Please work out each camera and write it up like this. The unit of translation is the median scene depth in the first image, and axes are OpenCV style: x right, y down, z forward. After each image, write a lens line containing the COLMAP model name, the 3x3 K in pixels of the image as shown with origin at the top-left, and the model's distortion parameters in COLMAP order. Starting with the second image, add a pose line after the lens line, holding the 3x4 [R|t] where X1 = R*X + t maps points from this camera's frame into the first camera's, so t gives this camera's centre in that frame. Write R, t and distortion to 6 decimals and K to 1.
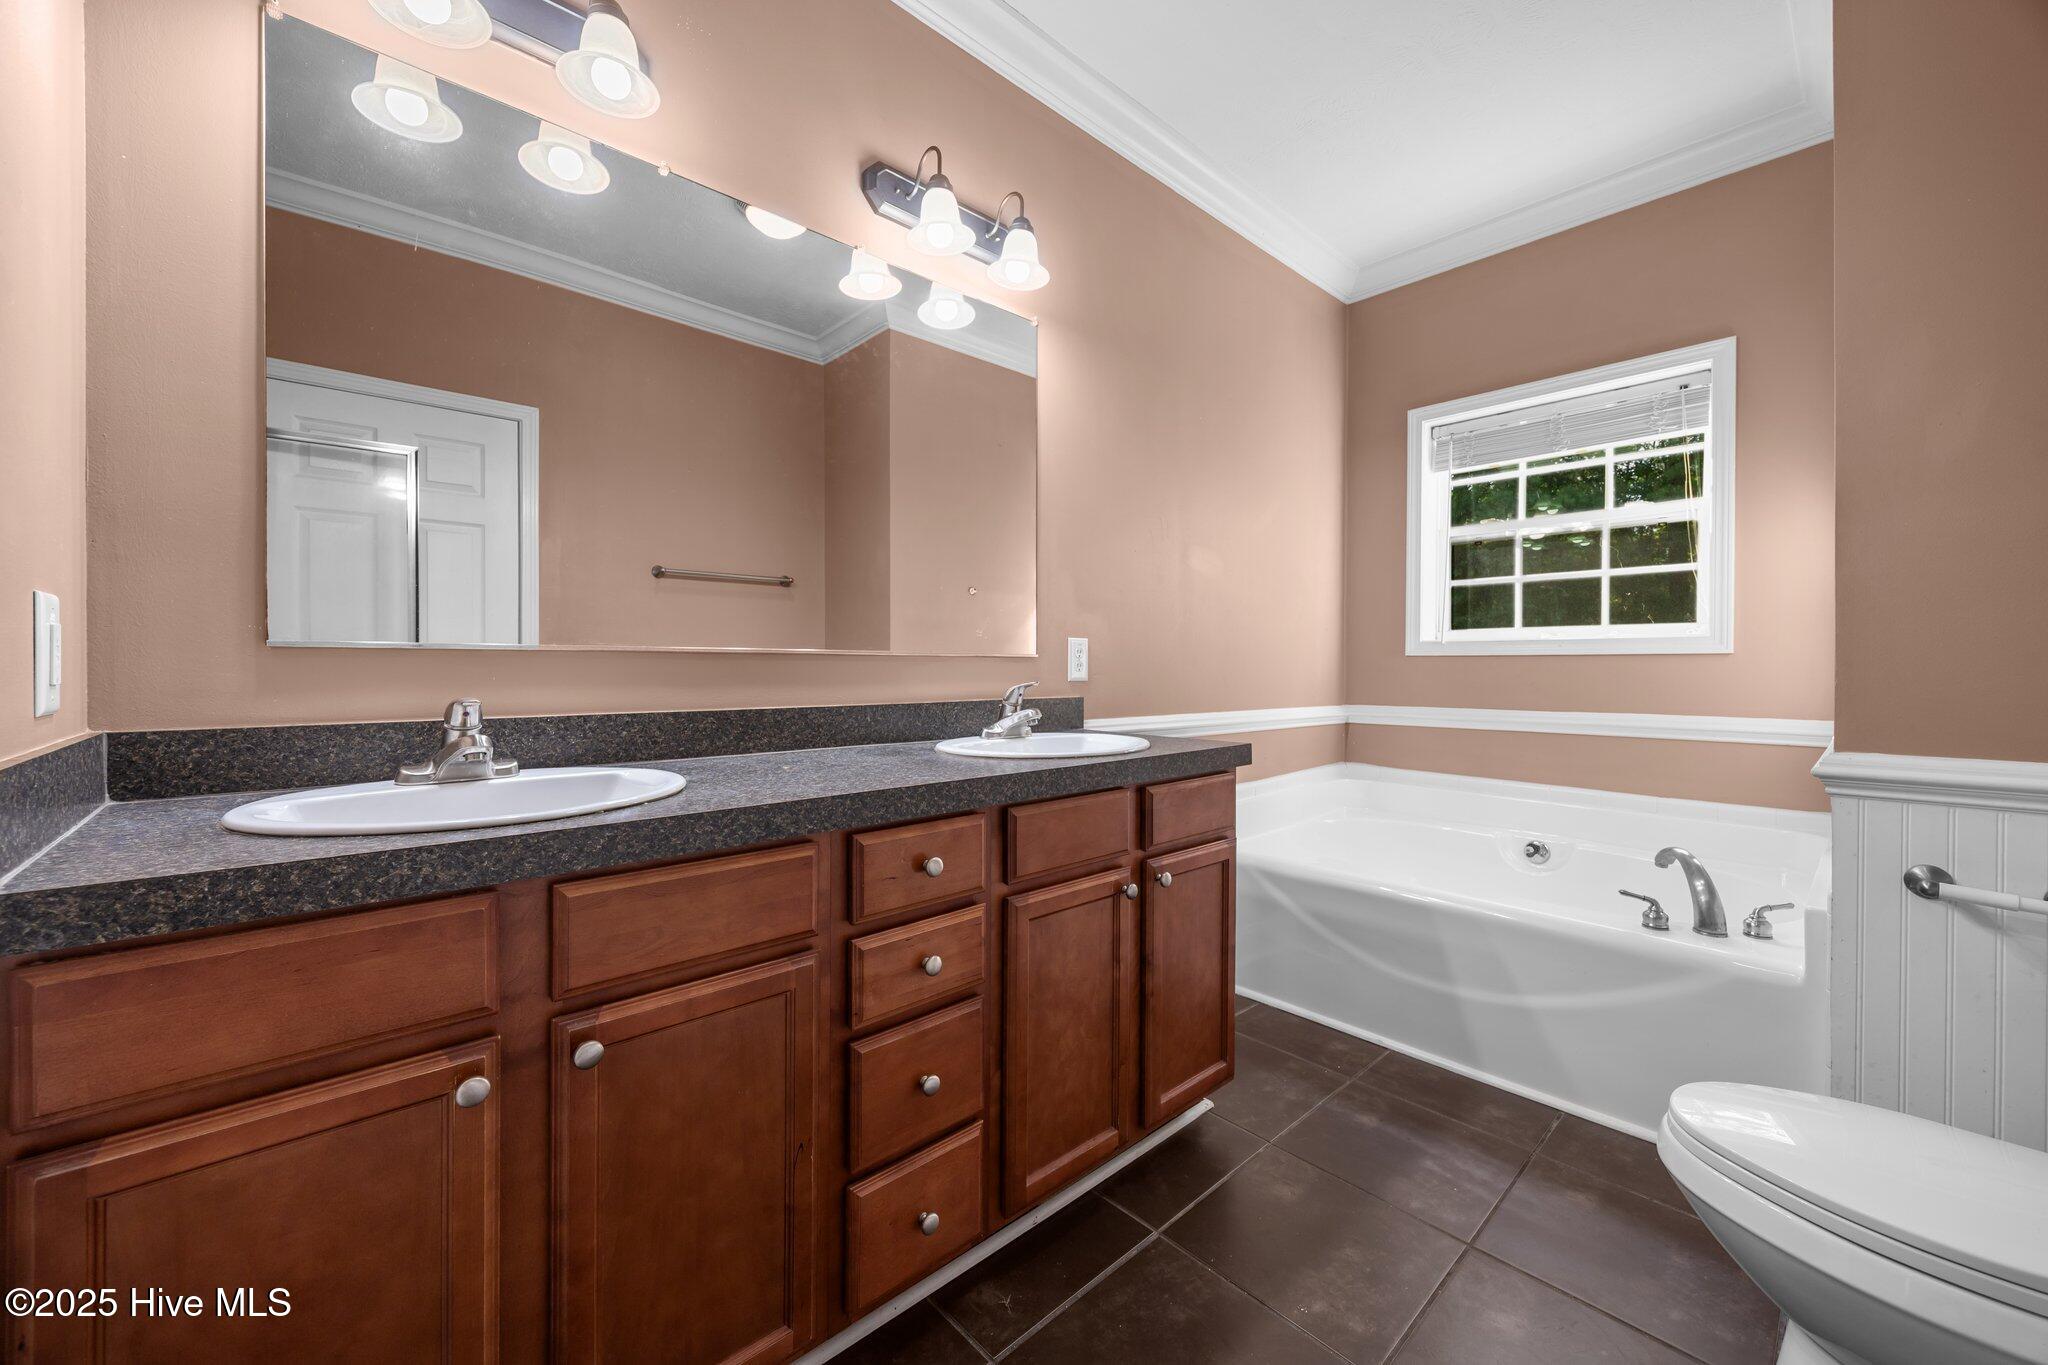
lens RADIAL K [[783.8, 0, 1020.9], [0, 783.8, 669.3], [0, 0, 1]] dist [-0.002815, 0.000060]
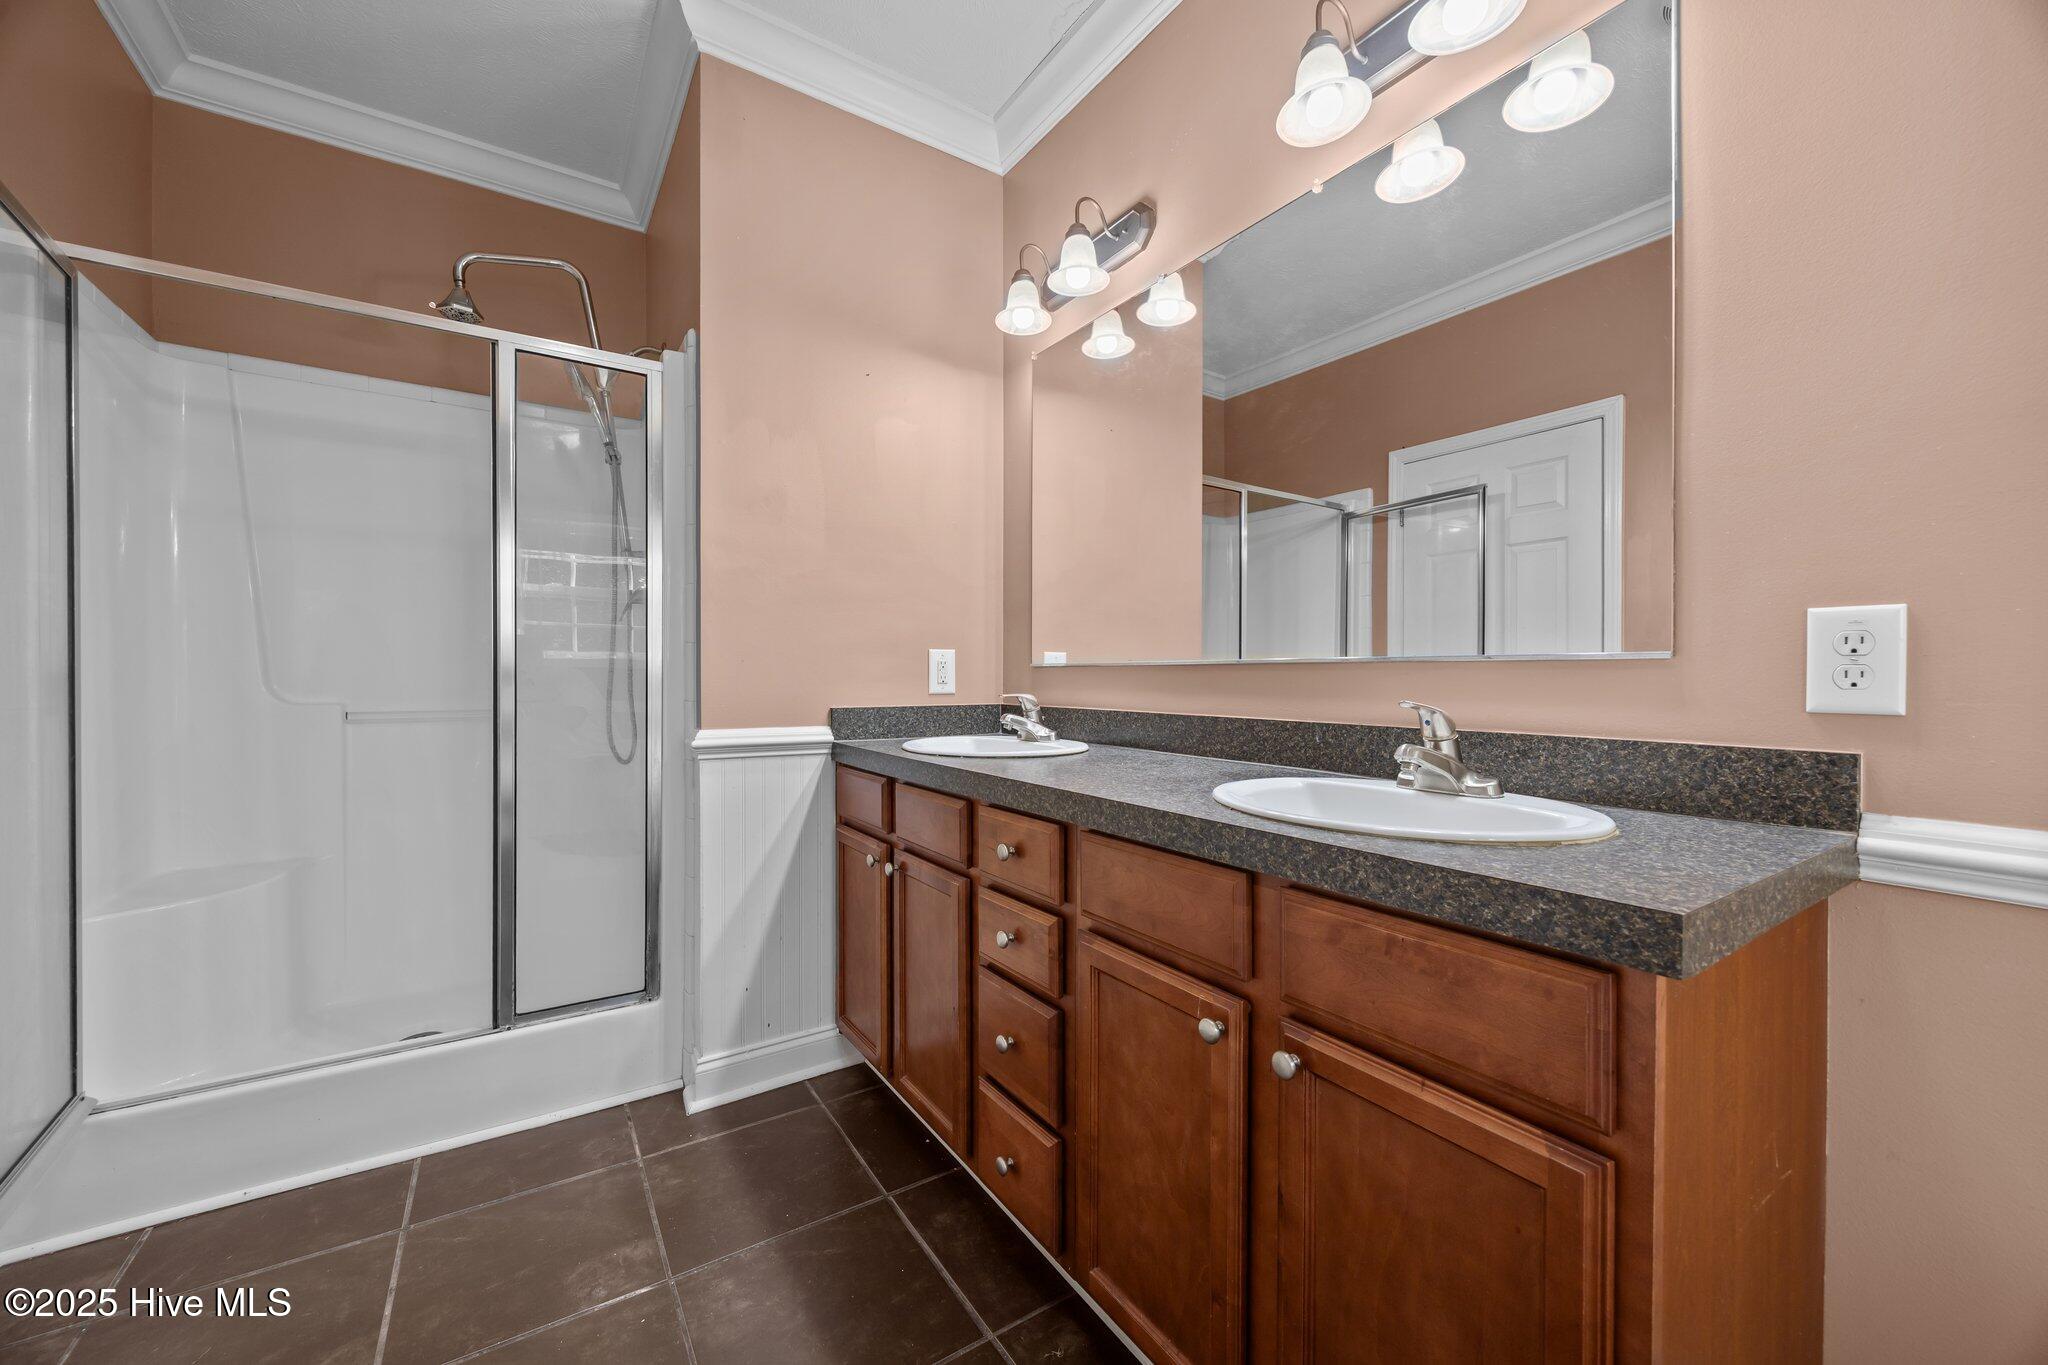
lens RADIAL K [[783.8, 0, 1020.9], [0, 783.8, 669.3], [0, 0, 1]] dist [-0.002815, 0.000060]
pose [[-0.156198, -0.011366, -0.987660, 0.763517], [-0.008884, 0.999910, -0.010102, -0.000500], [0.987686, 0.007197, -0.156285, 0.908423]]
